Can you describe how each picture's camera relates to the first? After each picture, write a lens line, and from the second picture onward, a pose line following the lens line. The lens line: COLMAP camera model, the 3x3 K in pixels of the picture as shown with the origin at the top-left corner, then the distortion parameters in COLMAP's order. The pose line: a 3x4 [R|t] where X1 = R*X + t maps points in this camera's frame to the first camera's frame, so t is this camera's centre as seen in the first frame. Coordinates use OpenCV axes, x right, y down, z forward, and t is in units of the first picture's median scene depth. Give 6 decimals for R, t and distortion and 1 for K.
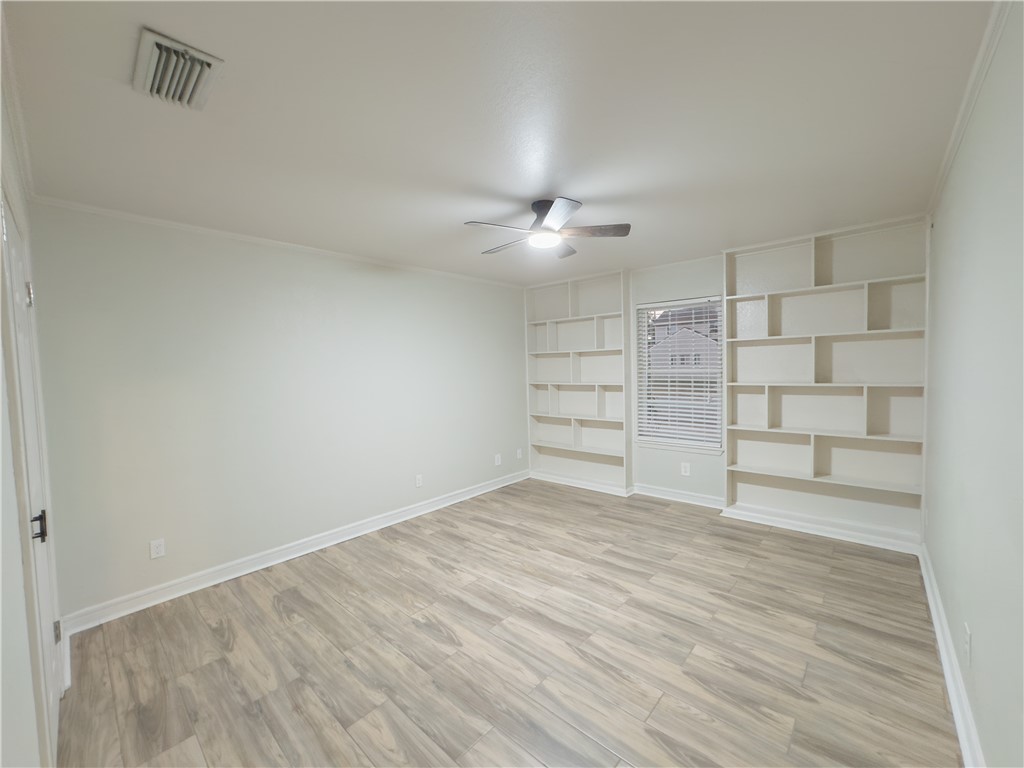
lens RADIAL K [[415.6, 0, 512.0], [0, 415.6, 384.0], [0, 0, 1]] dist [-0.032228, 0.015540]
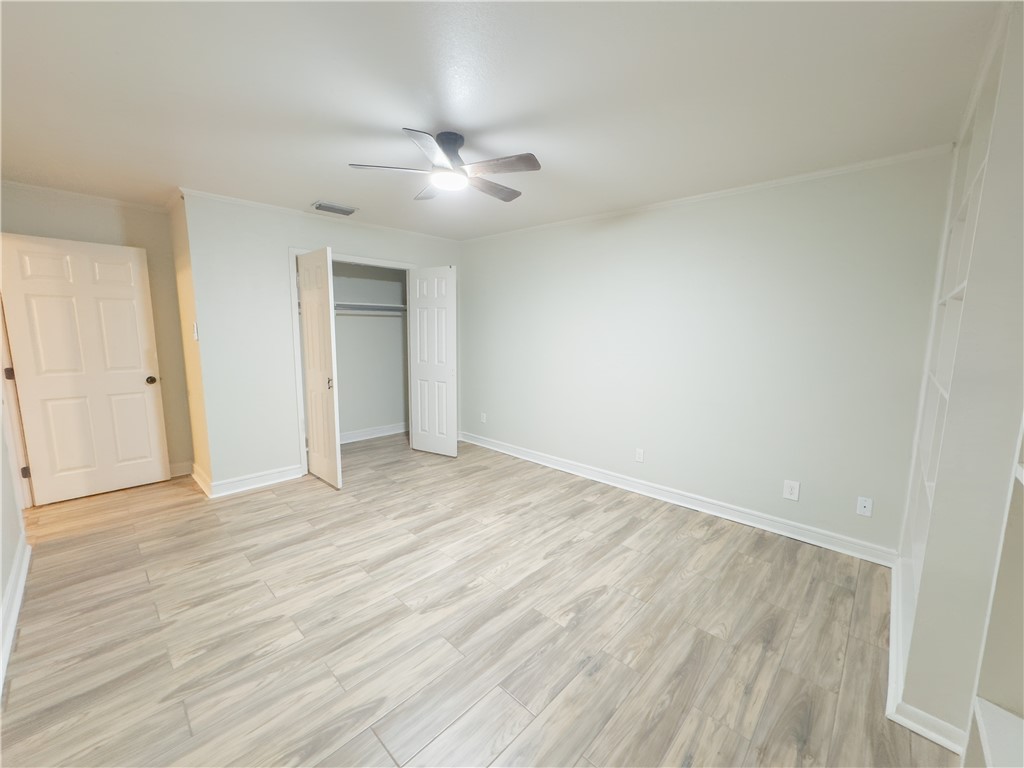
lens RADIAL K [[415.6, 0, 512.0], [0, 415.6, 384.0], [0, 0, 1]] dist [-0.032228, 0.015540]
pose [[-0.029299, 0.159337, -0.986789, 0.976816], [-0.052076, 0.985629, 0.160696, -0.068603], [0.998213, 0.056096, -0.020581, 1.138127]]
